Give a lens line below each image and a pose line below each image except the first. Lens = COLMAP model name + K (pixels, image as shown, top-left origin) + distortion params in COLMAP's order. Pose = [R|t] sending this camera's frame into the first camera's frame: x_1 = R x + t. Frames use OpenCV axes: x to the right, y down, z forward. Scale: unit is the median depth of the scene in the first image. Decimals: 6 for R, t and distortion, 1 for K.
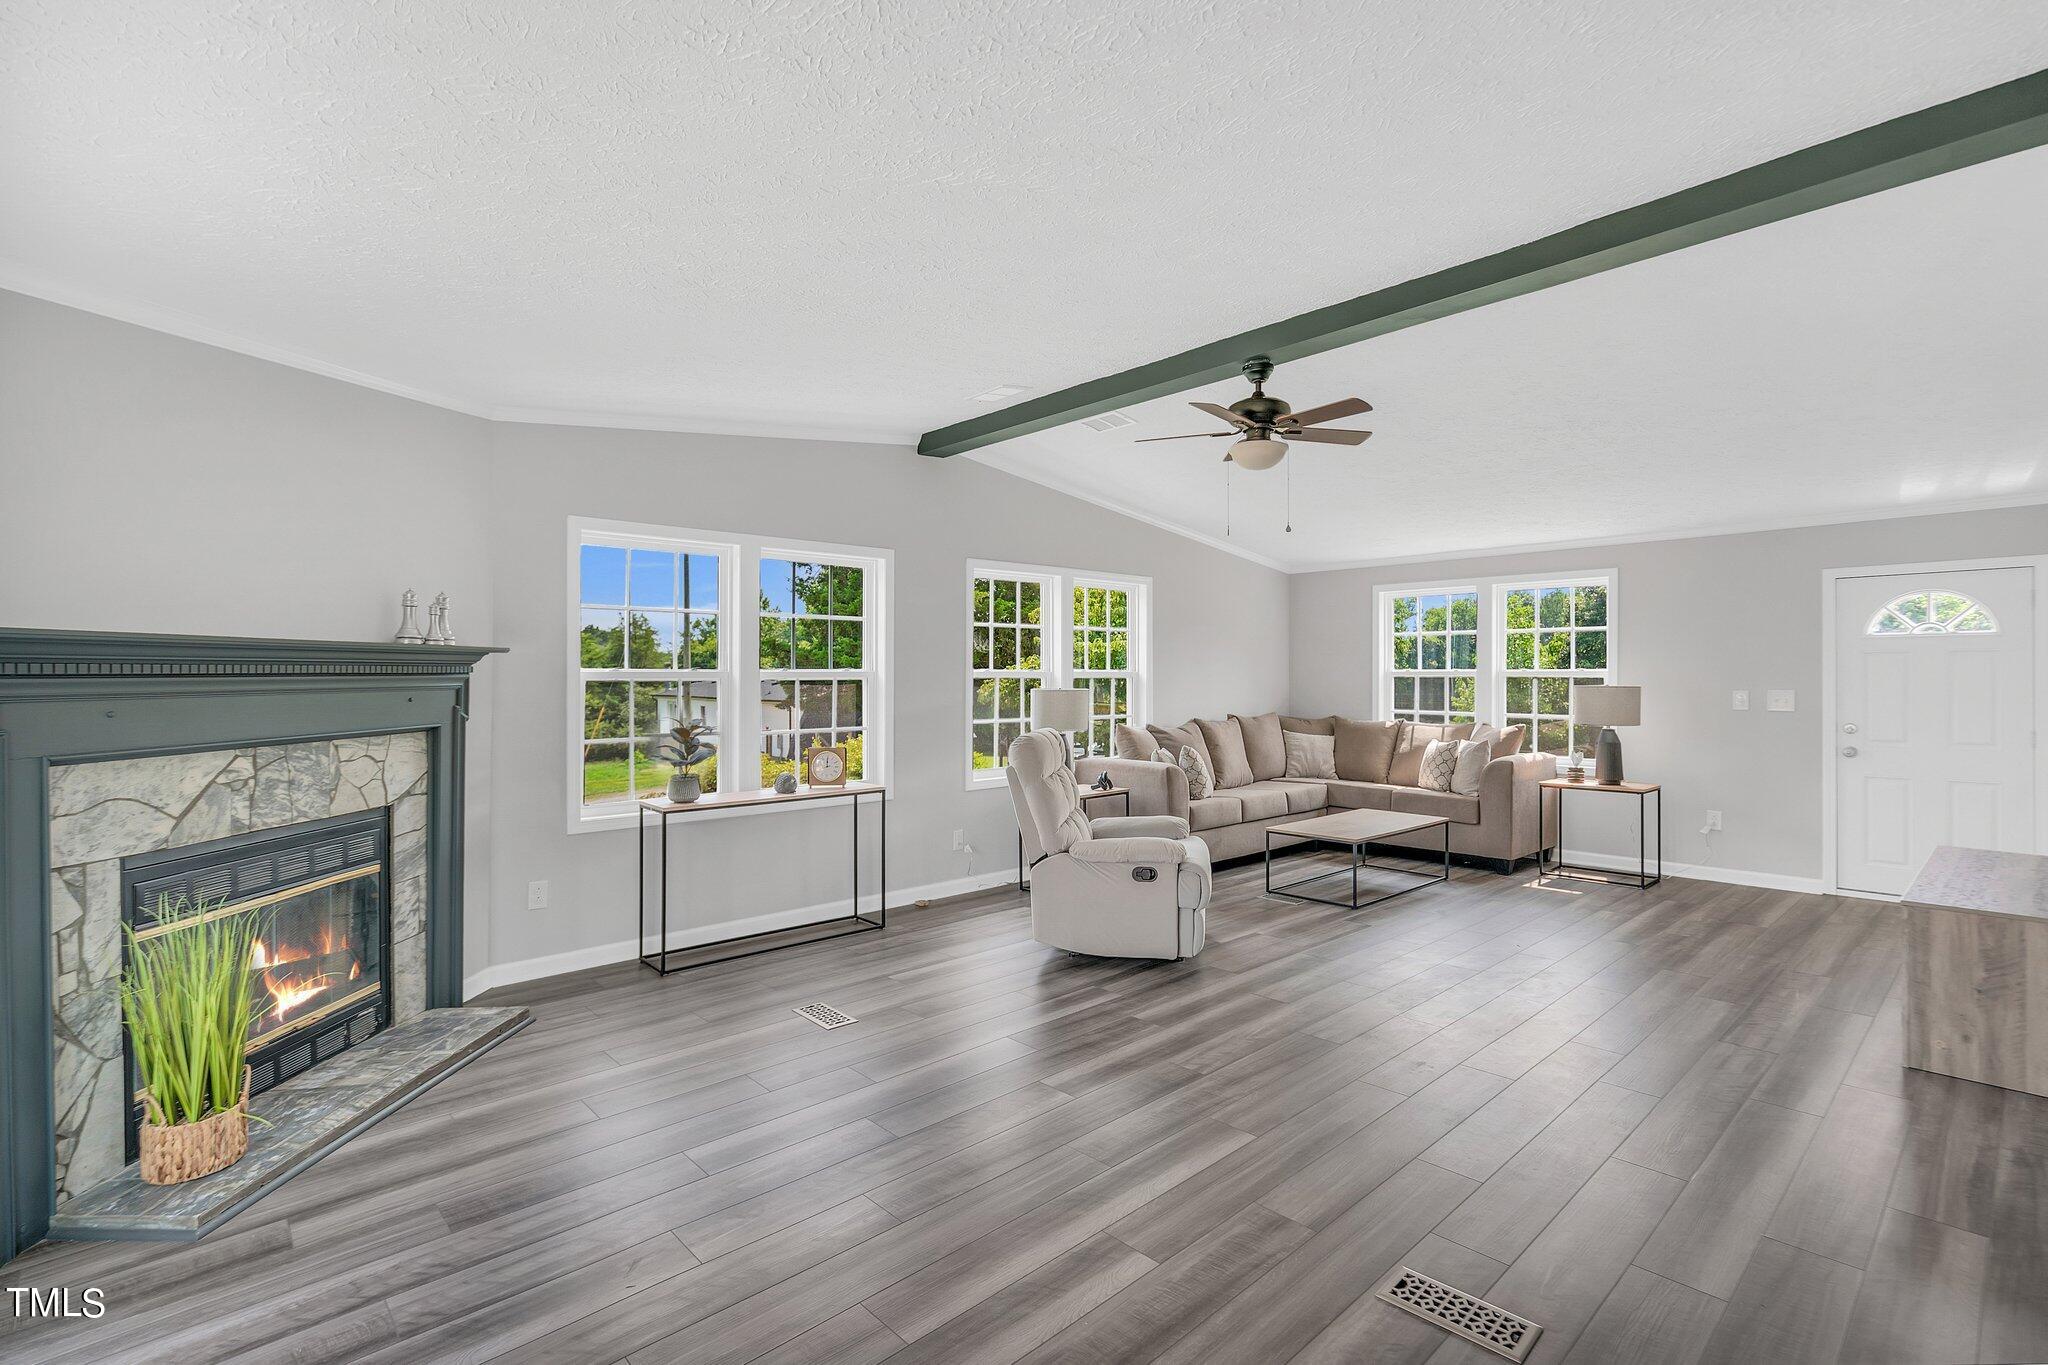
lens RADIAL K [[942.9, 0, 1024.0], [0, 942.9, 682.5], [0, 0, 1]] dist [0.003774, 0.001009]
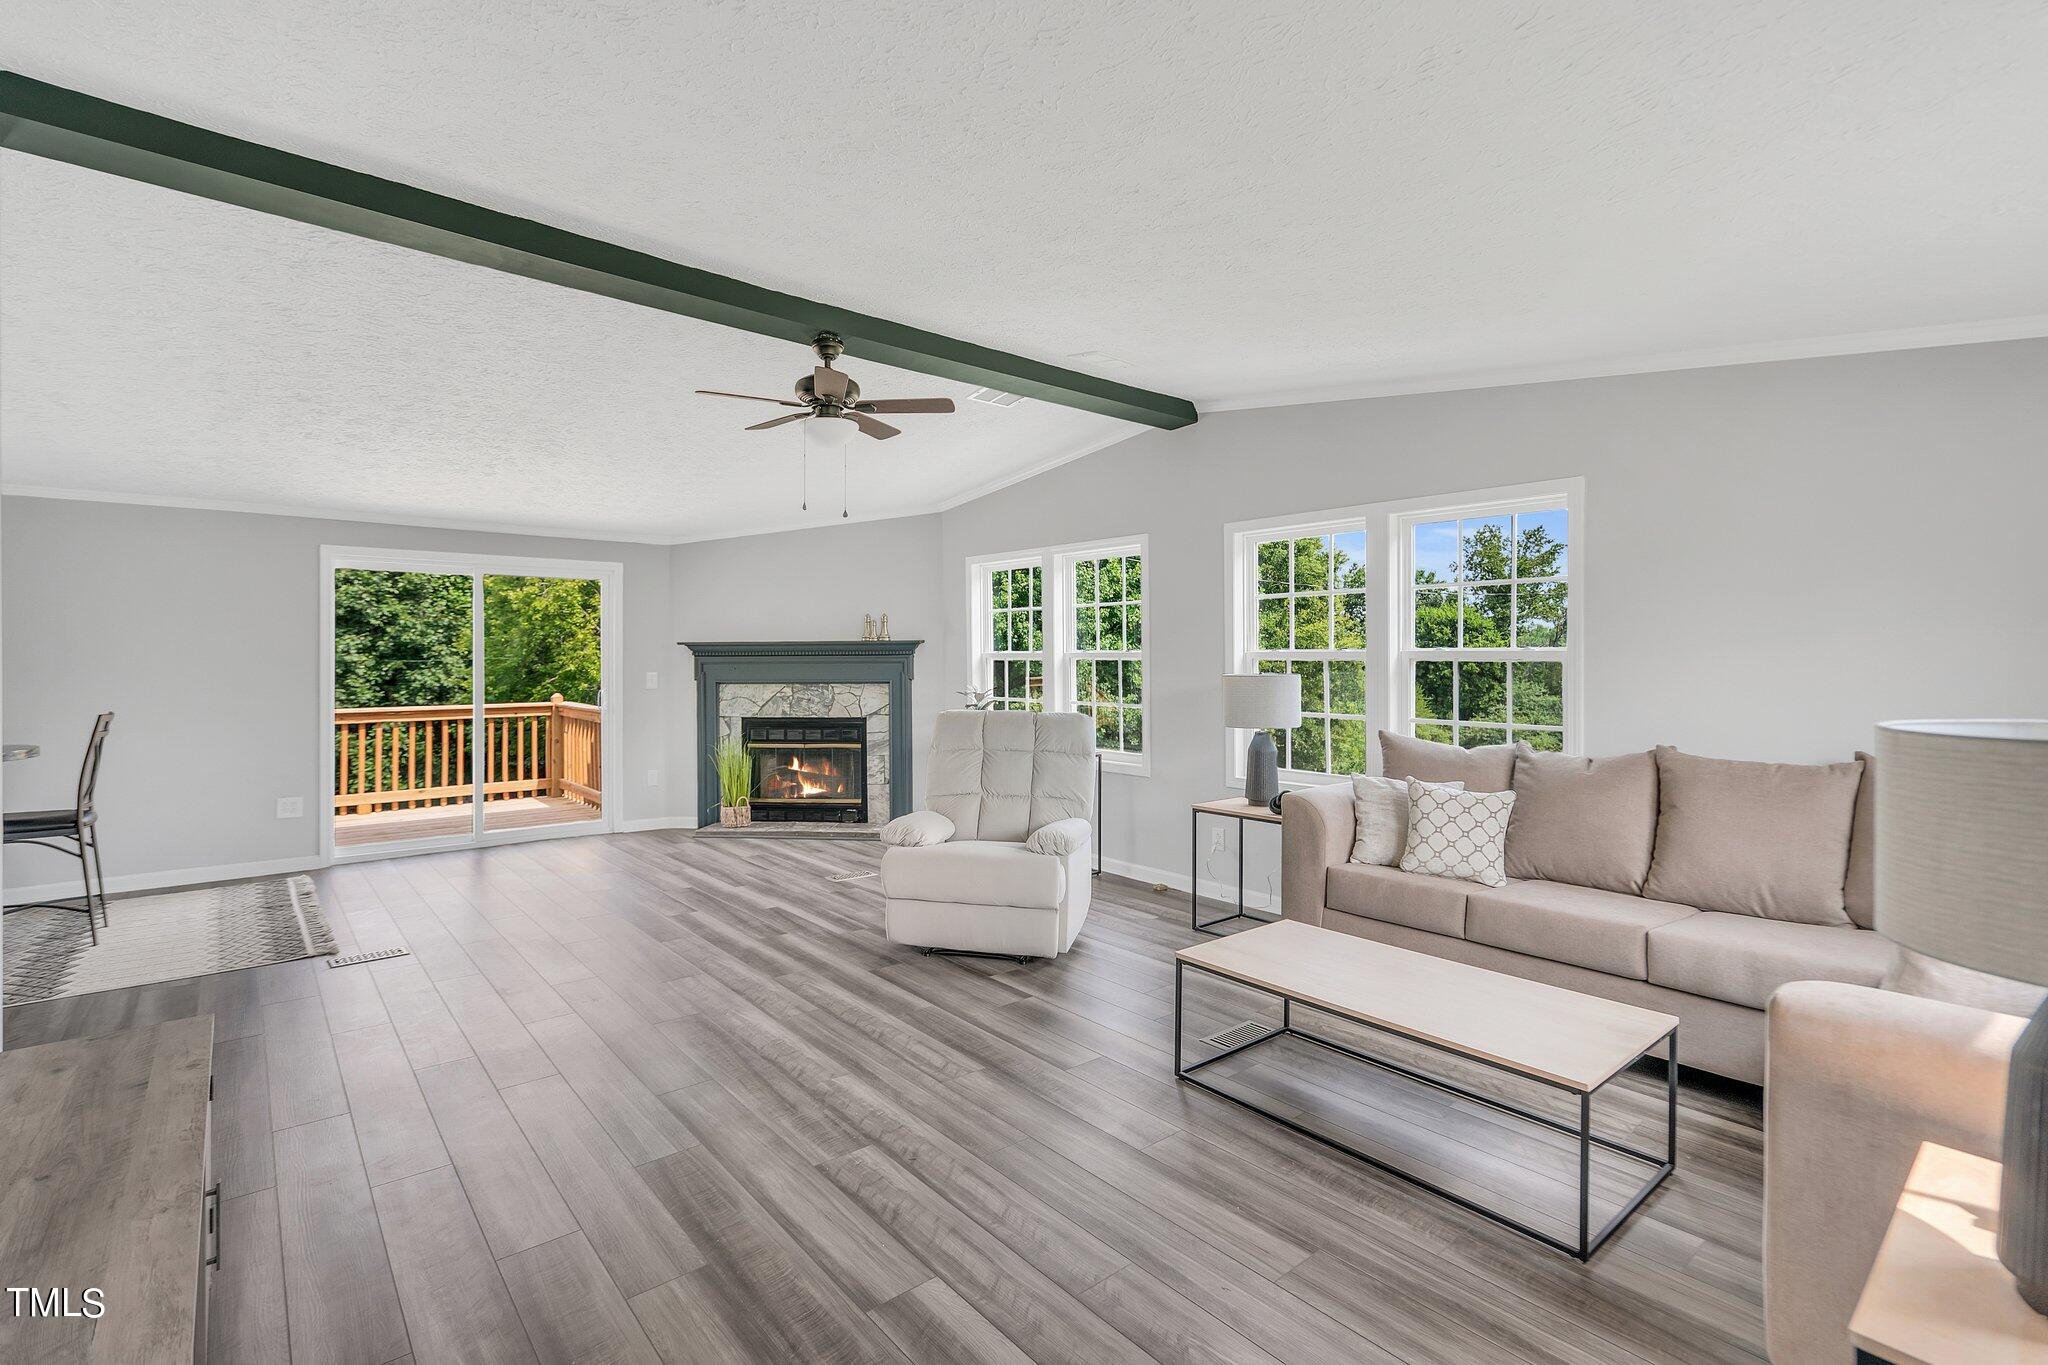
lens RADIAL K [[953.1, 0, 1020.2], [0, 953.1, 653.2], [0, 0, 1]] dist [0.001326, 0.000103]
pose [[-0.053376, -0.002289, -0.998572, 1.237839], [-0.007043, 0.999973, -0.001916, -0.009790], [0.998550, 0.006931, -0.053391, 1.263779]]
